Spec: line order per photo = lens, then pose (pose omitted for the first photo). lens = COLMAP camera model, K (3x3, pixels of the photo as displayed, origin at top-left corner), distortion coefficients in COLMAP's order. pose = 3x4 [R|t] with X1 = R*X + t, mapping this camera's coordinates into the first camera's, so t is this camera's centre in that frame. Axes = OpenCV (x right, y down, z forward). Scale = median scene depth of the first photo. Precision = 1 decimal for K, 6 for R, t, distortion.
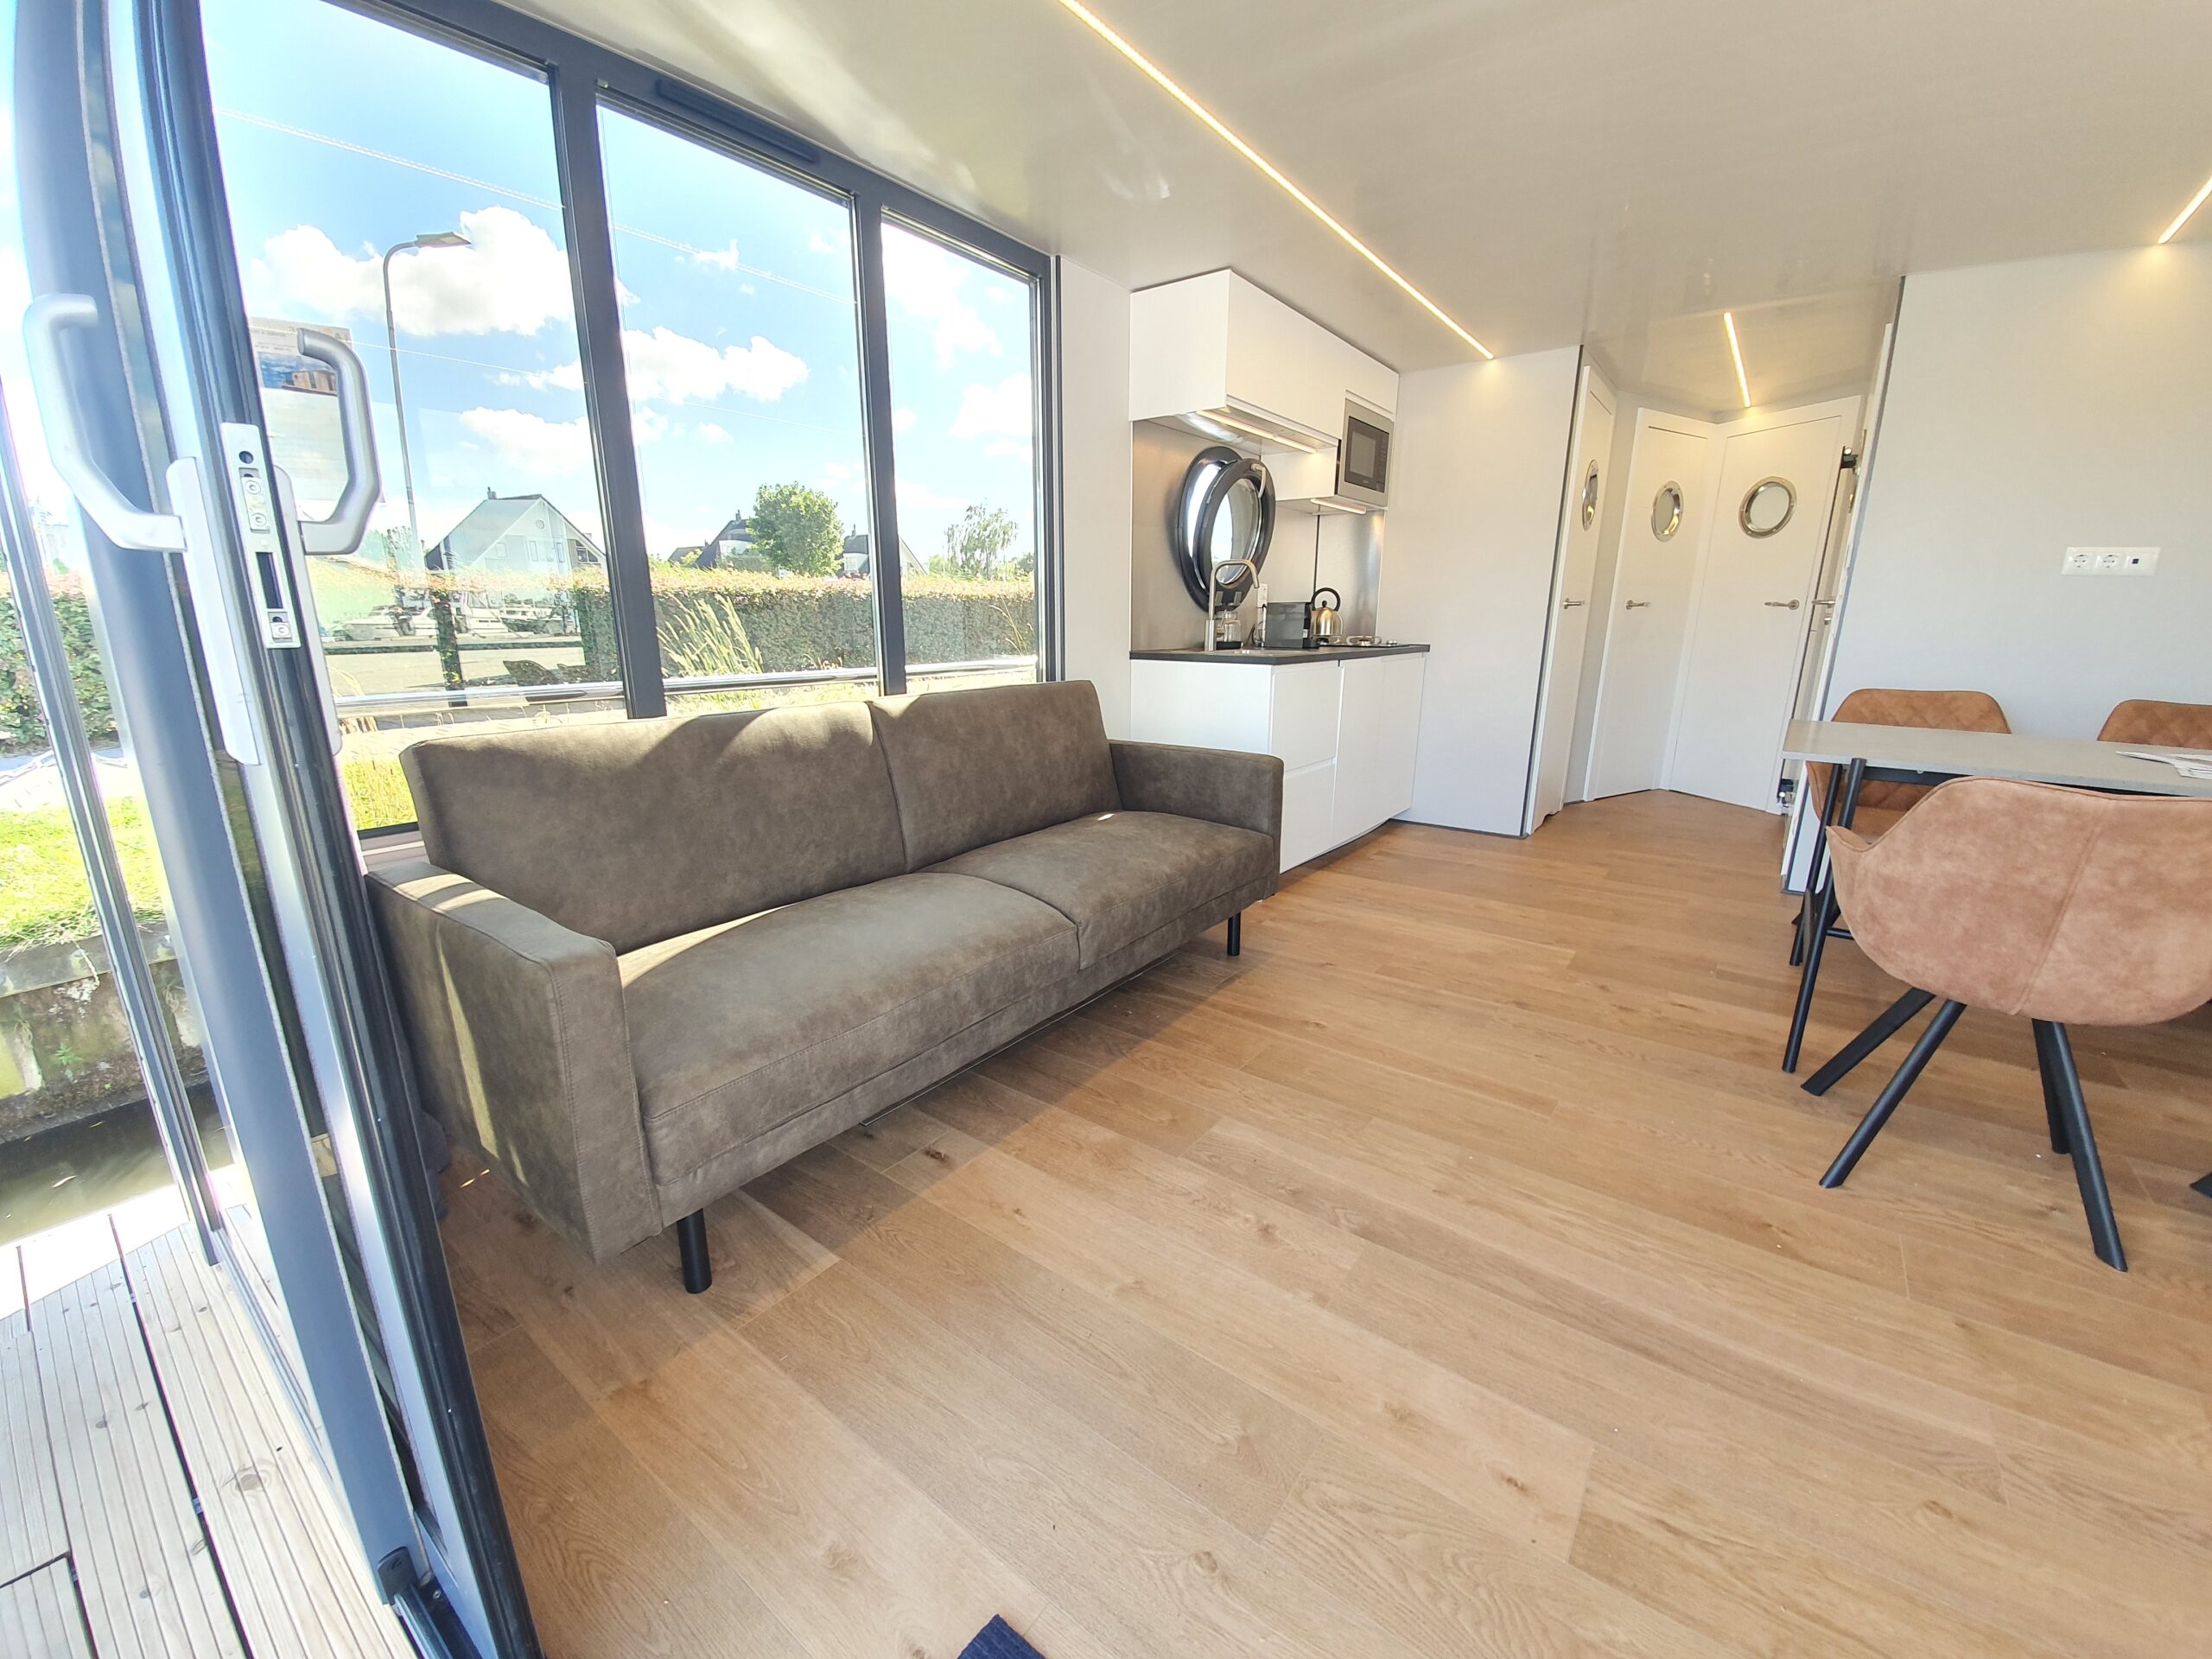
lens RADIAL K [[875.0, 0, 1106.2], [0, 875.0, 844.6], [0, 0, 1]] dist [0.011137, -0.016865]
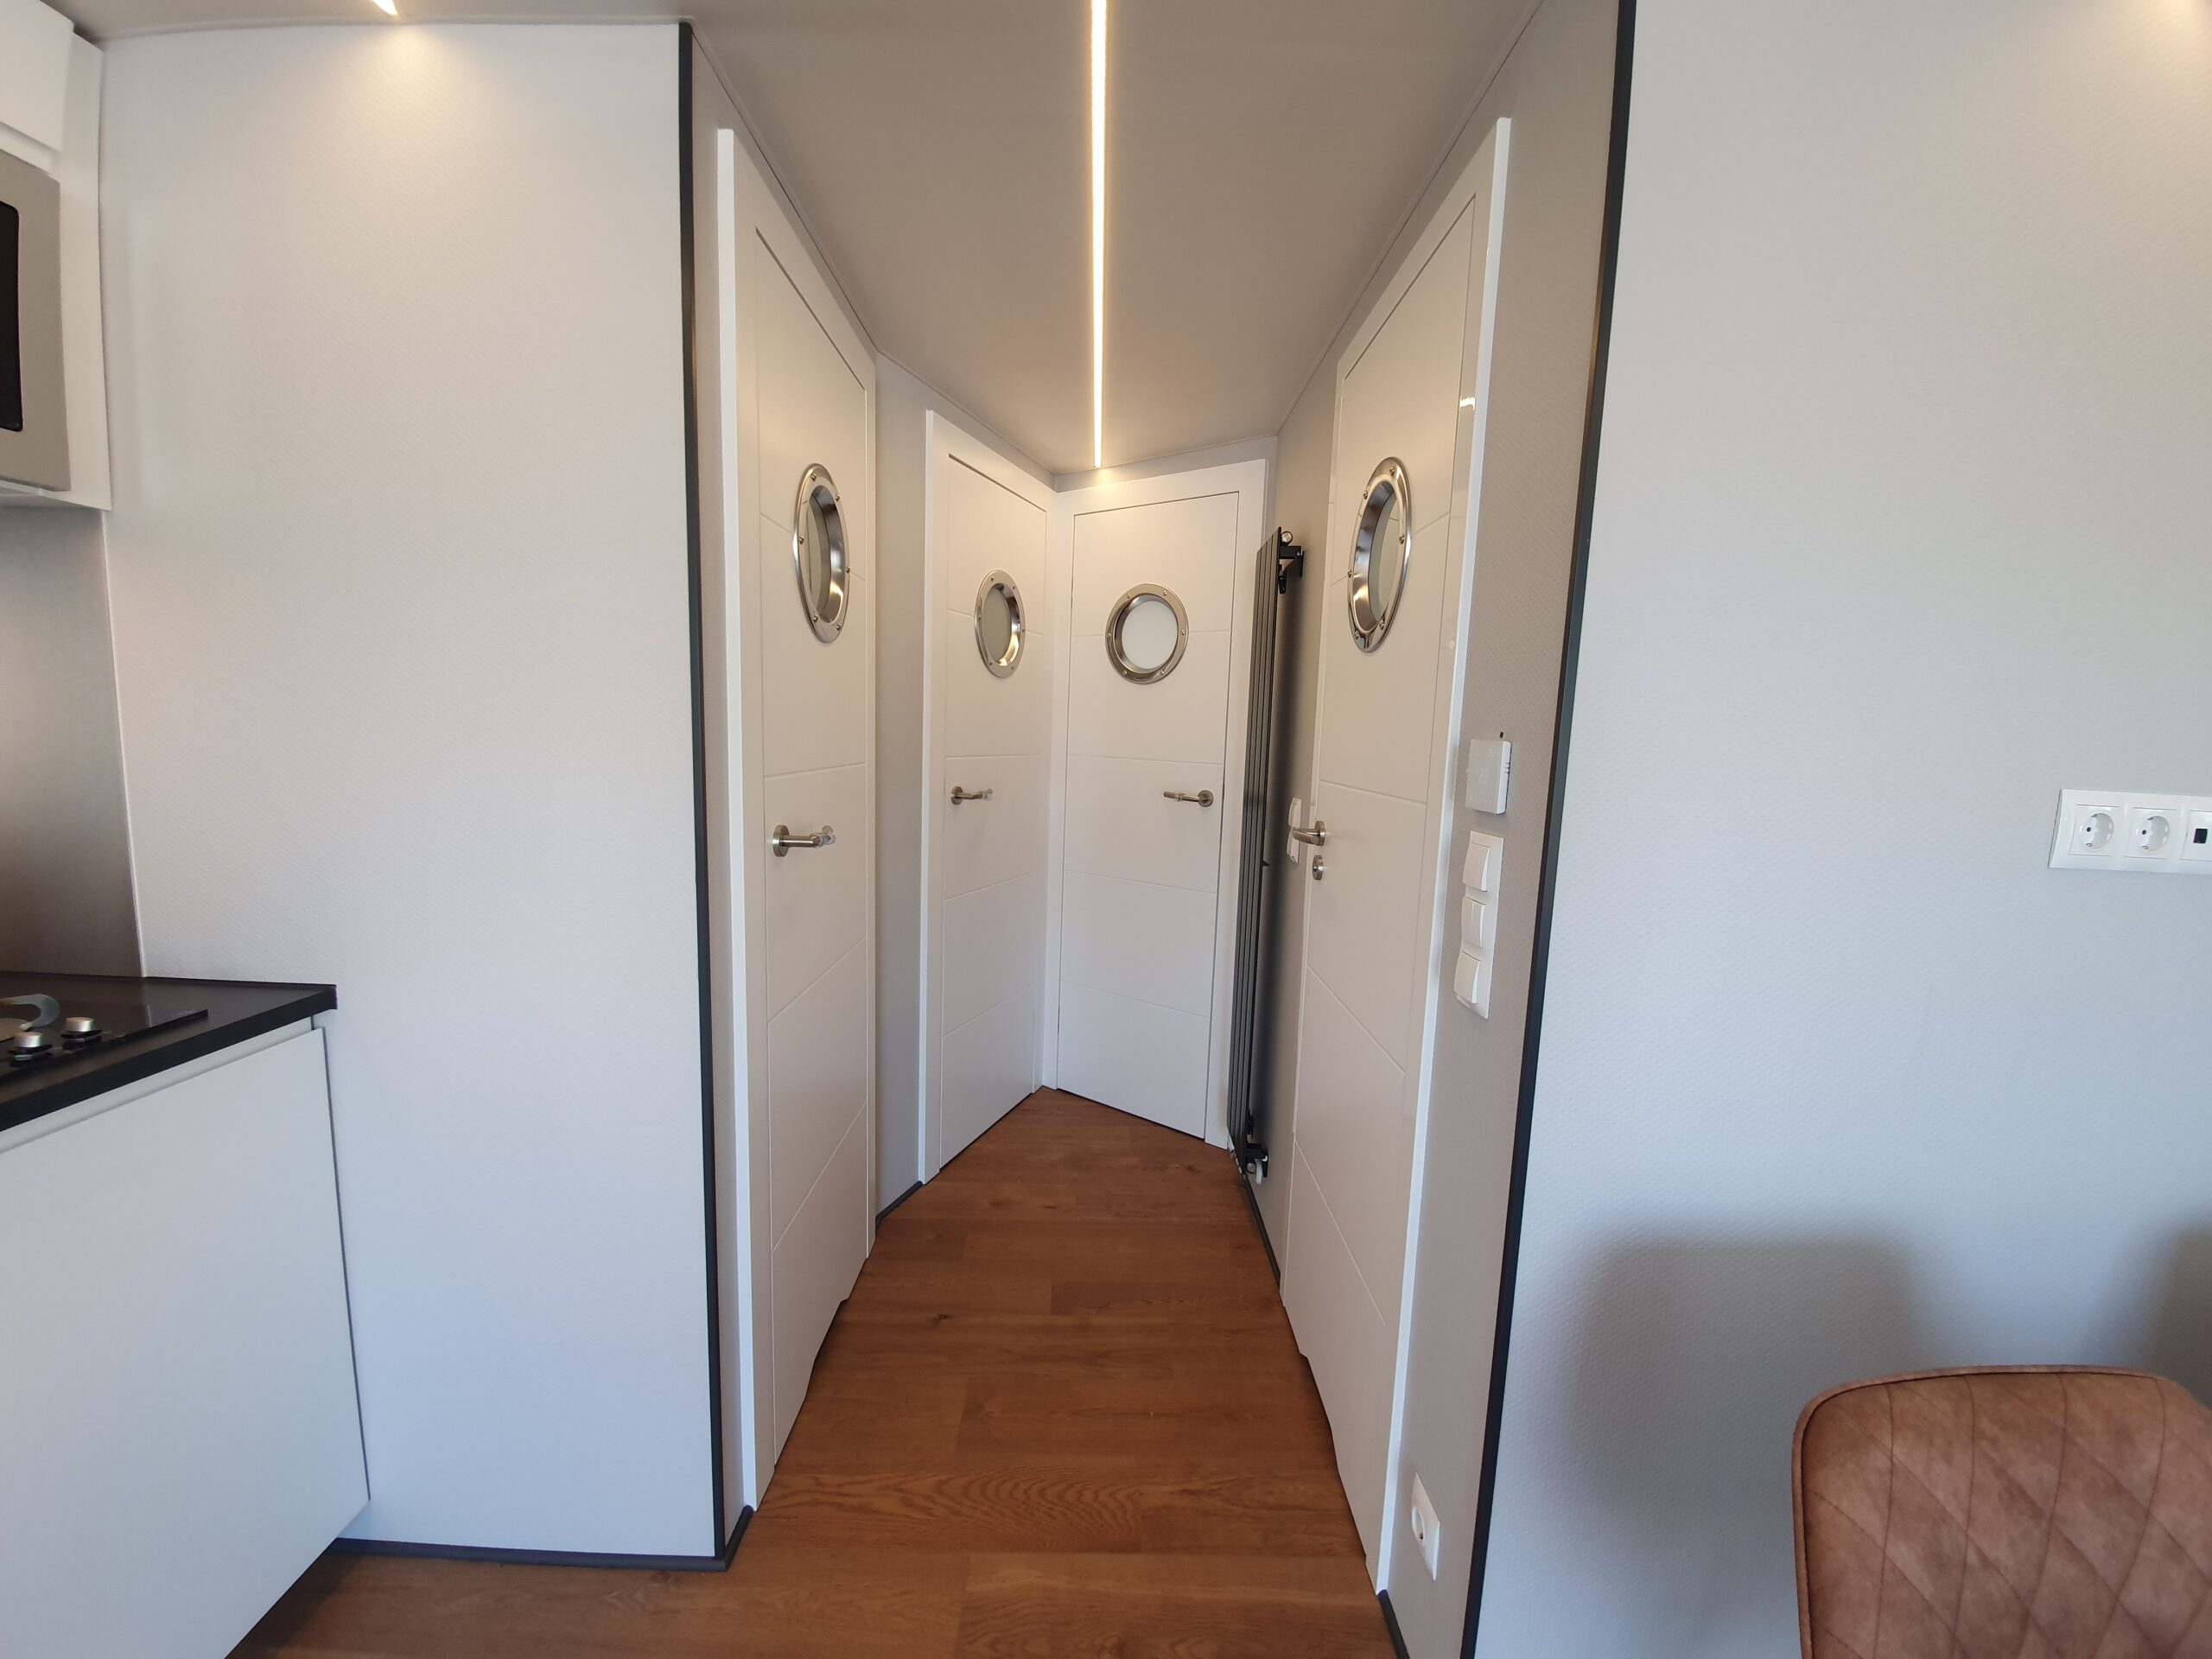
lens RADIAL K [[875.0, 0, 1106.2], [0, 875.0, 844.6], [0, 0, 1]] dist [0.011137, -0.016865]
pose [[0.789297, -0.051717, 0.611829, 0.752234], [0.122366, 0.989707, -0.074201, -0.421196], [-0.601695, 0.133434, 0.787502, 1.174745]]
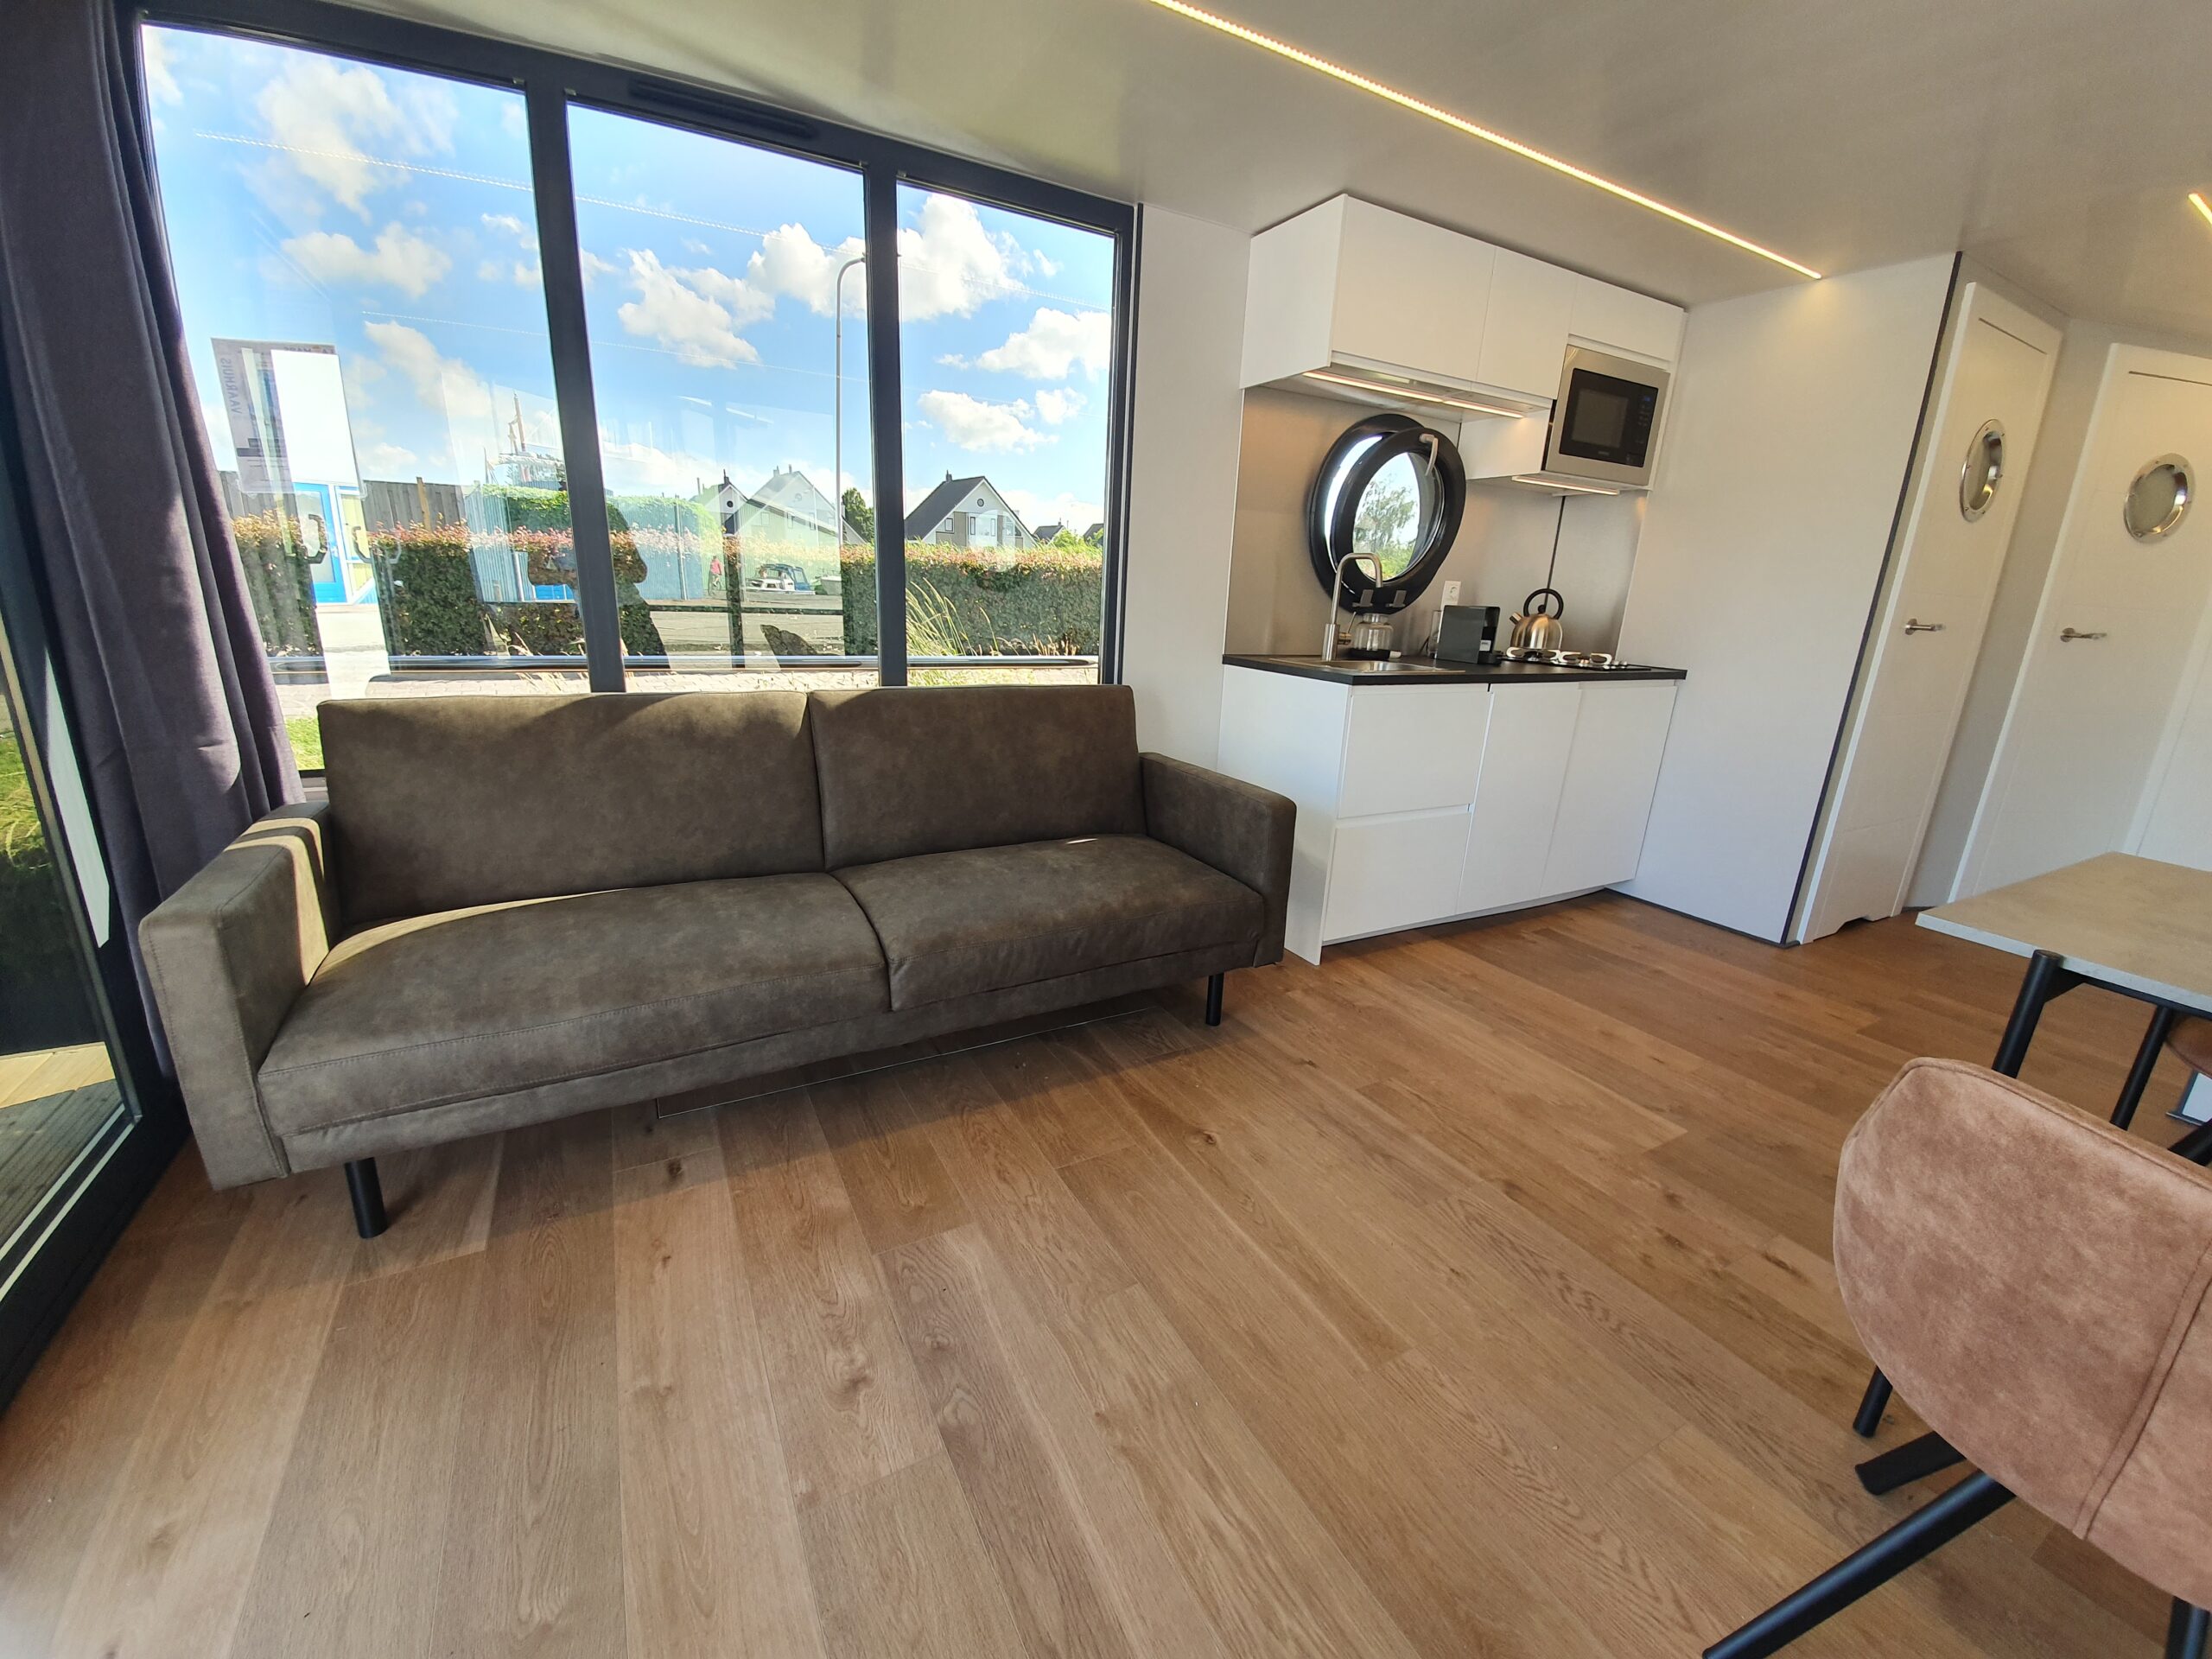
lens RADIAL K [[875.3, 0, 1109.7], [0, 875.3, 840.8], [0, 0, 1]] dist [0.013217, -0.016934]
pose [[0.912356, 0.148820, -0.381391, 0.429626], [-0.141917, 0.988793, 0.046339, -0.090829], [0.384013, 0.011848, 0.923252, 0.219730]]
